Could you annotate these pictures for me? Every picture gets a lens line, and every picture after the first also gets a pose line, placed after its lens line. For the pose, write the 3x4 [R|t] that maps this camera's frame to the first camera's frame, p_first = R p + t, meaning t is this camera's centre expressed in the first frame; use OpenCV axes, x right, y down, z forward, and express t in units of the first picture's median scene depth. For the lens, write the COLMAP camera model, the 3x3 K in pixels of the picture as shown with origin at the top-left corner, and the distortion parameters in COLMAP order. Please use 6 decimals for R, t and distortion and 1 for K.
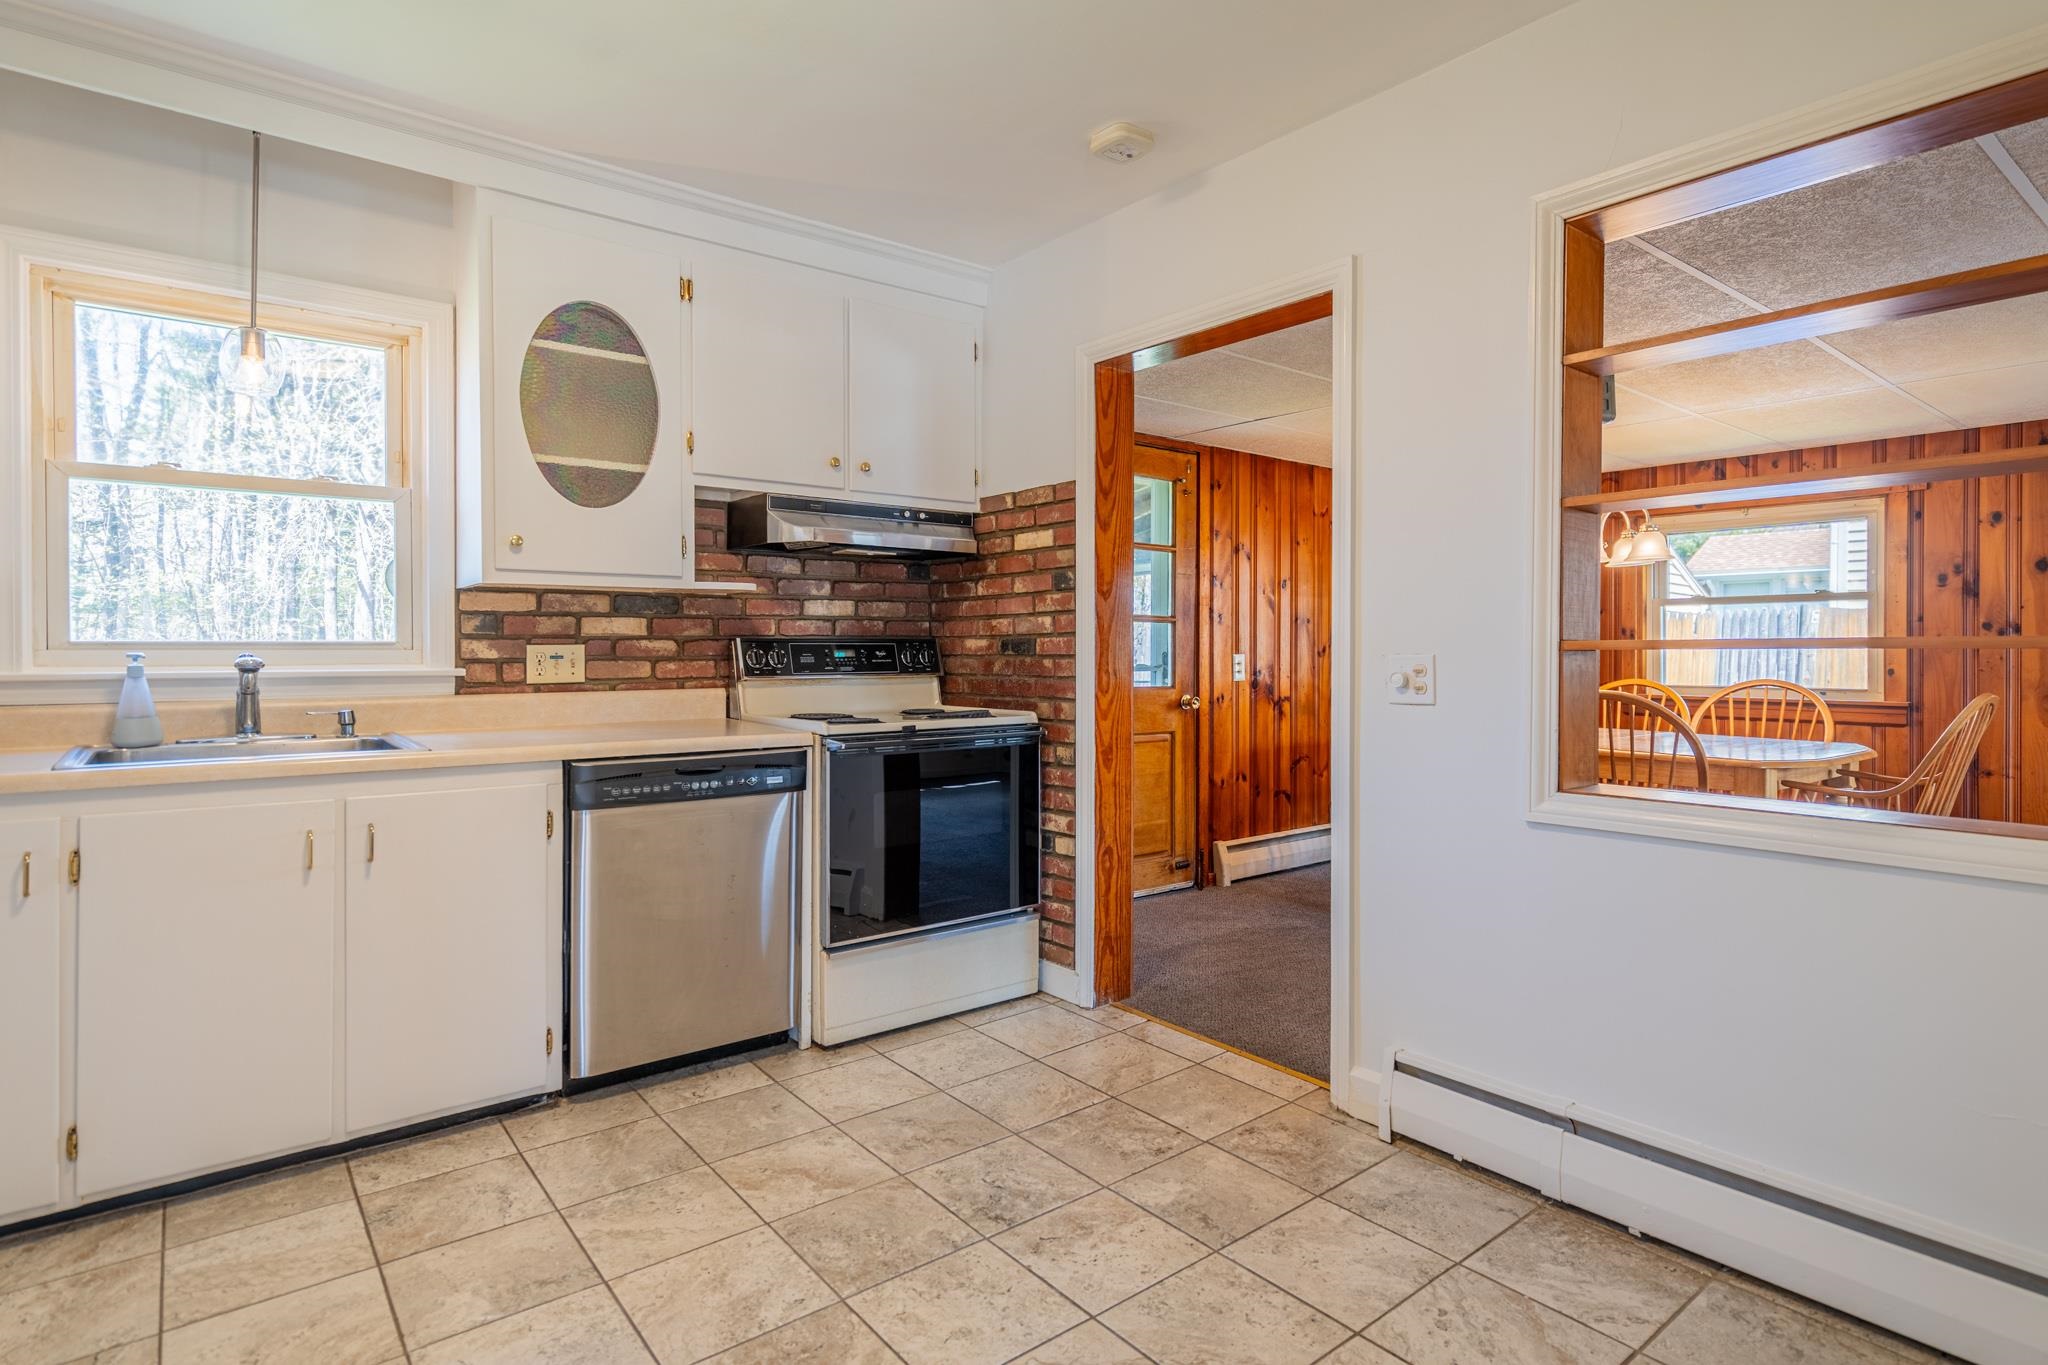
lens RADIAL K [[1052.2, 0, 1015.6], [0, 1052.2, 654.5], [0, 0, 1]] dist [-0.022689, 0.000017]
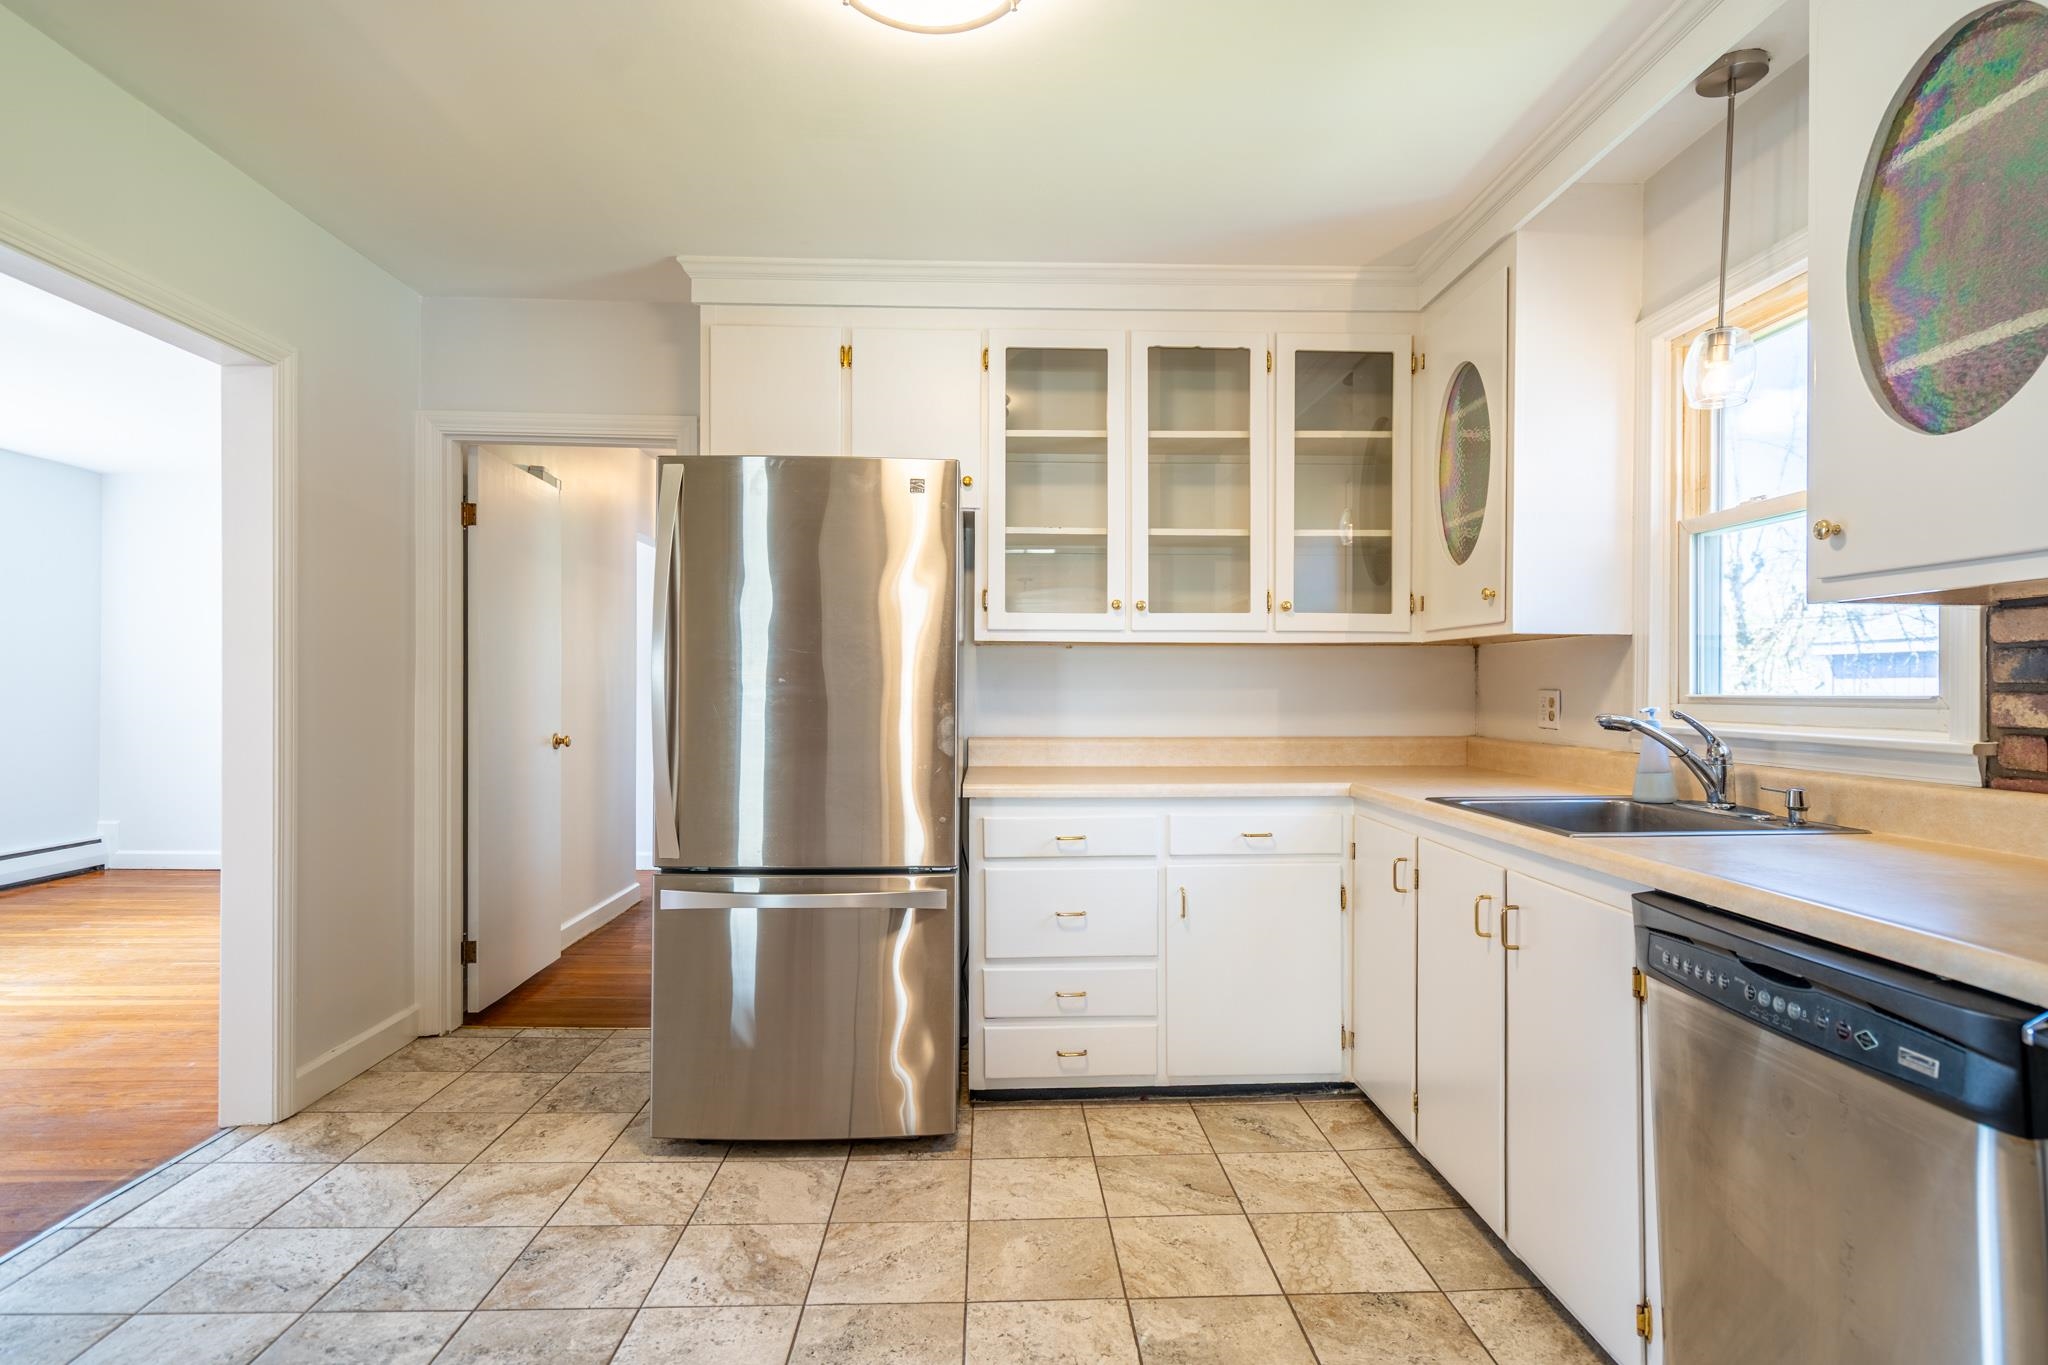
lens RADIAL K [[1042.9, 0, 1024.0], [0, 1042.9, 682.5], [0, 0, 1]] dist [0.001115, 0.001024]
pose [[-0.583929, -0.006383, -0.811780, 0.165901], [-0.006046, 0.999976, -0.003514, -0.009776], [0.811782, 0.002856, -0.583953, 0.581077]]
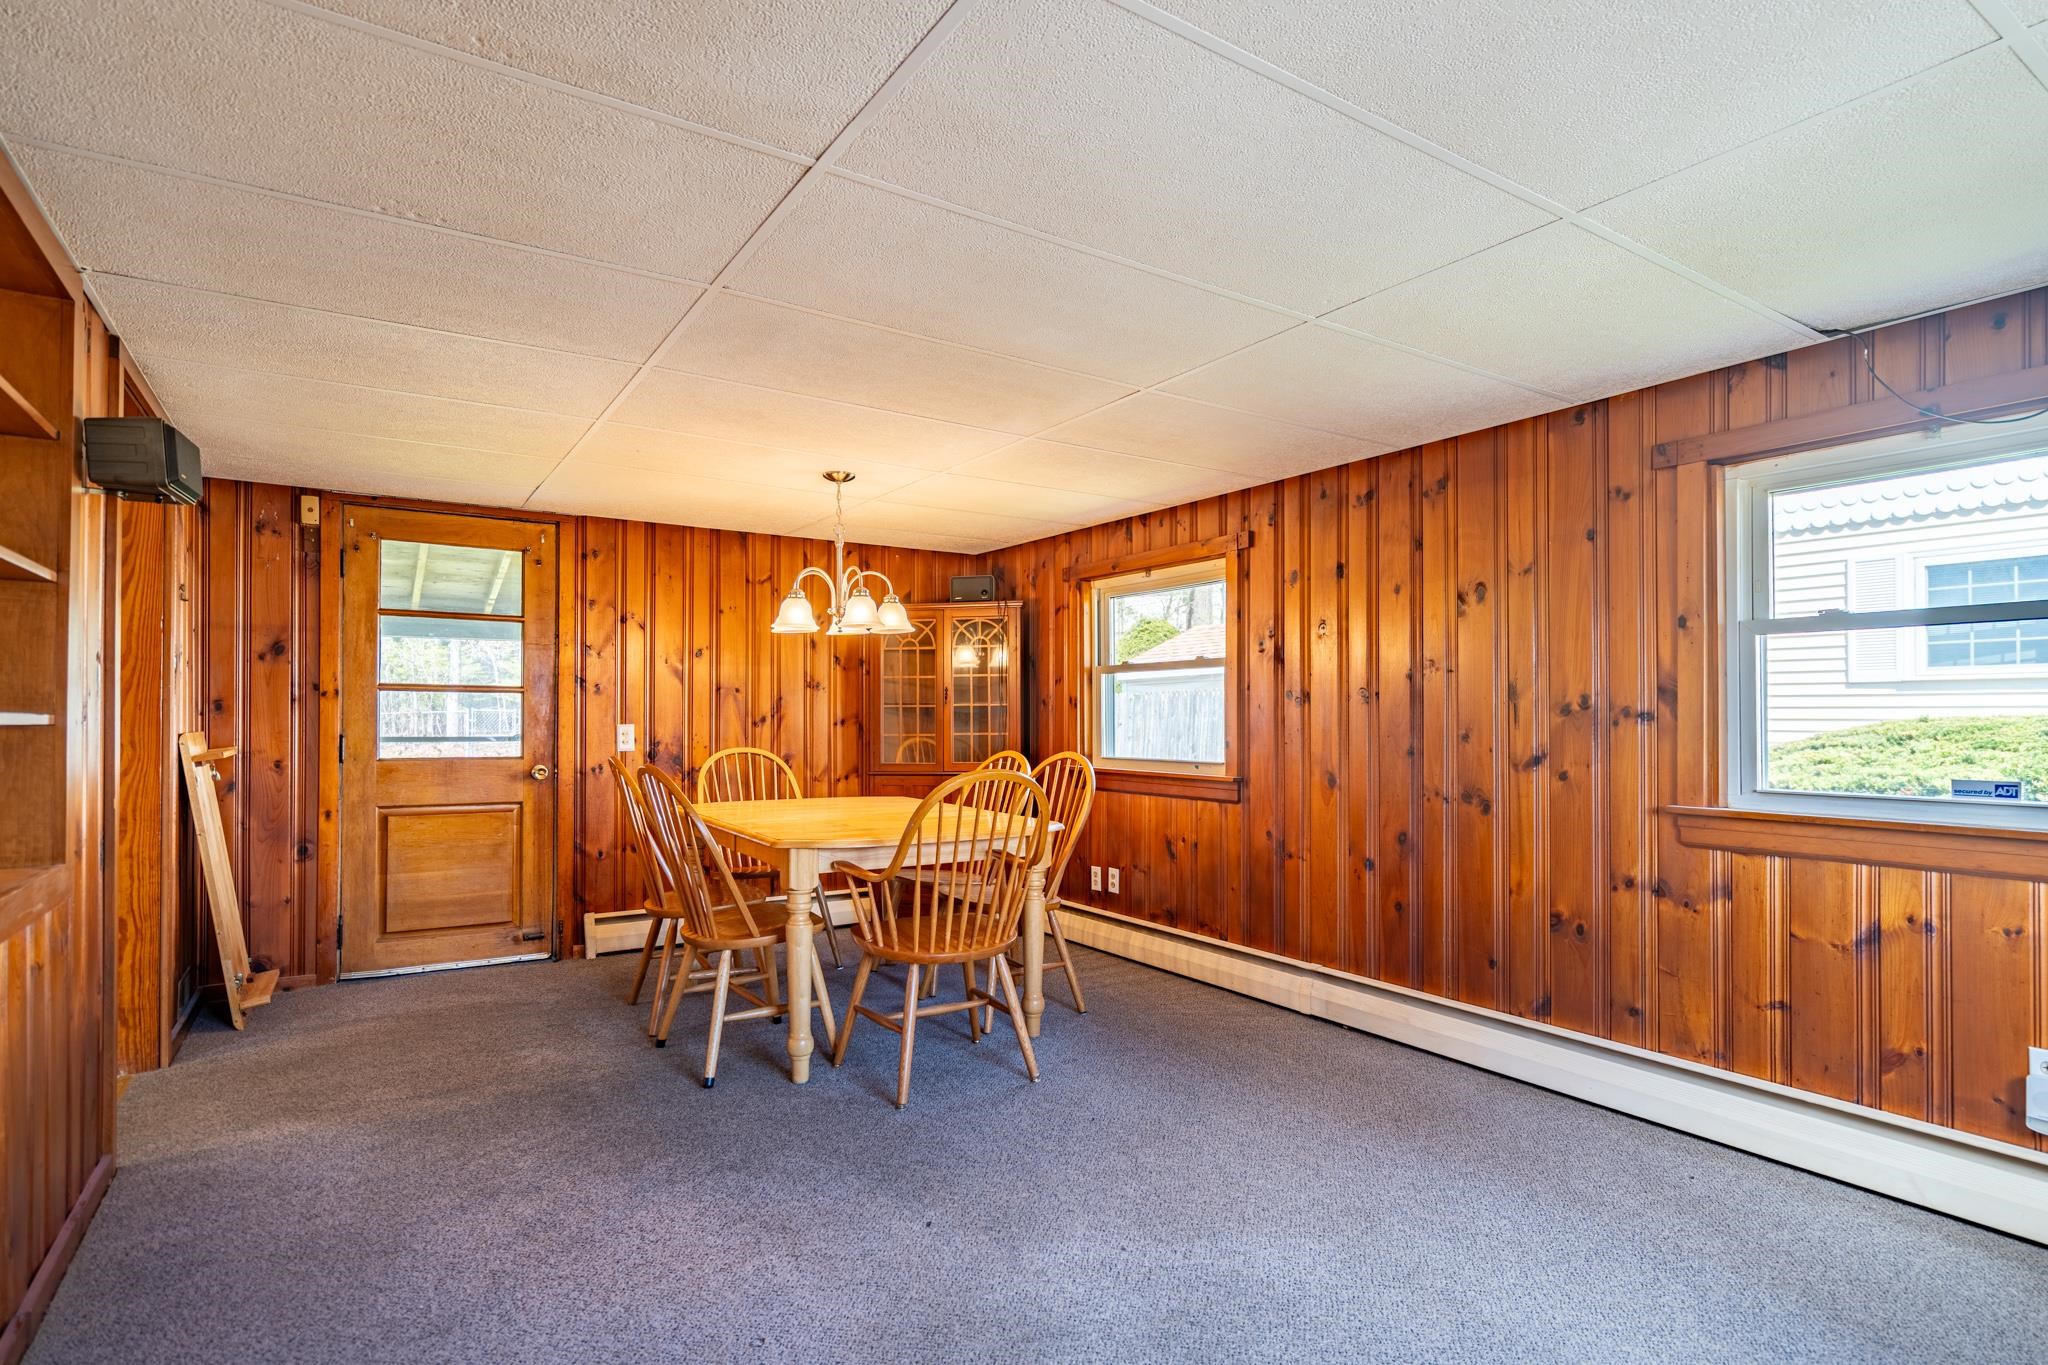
lens RADIAL K [[1046.3, 0, 1039.5], [0, 1046.3, 710.3], [0, 0, 1]] dist [-0.001456, 0.000304]
pose [[0.997273, -0.000196, -0.073804, 0.726815], [-0.000525, 0.999952, -0.009759, -0.004486], [0.073802, 0.009771, 0.997225, 0.047684]]
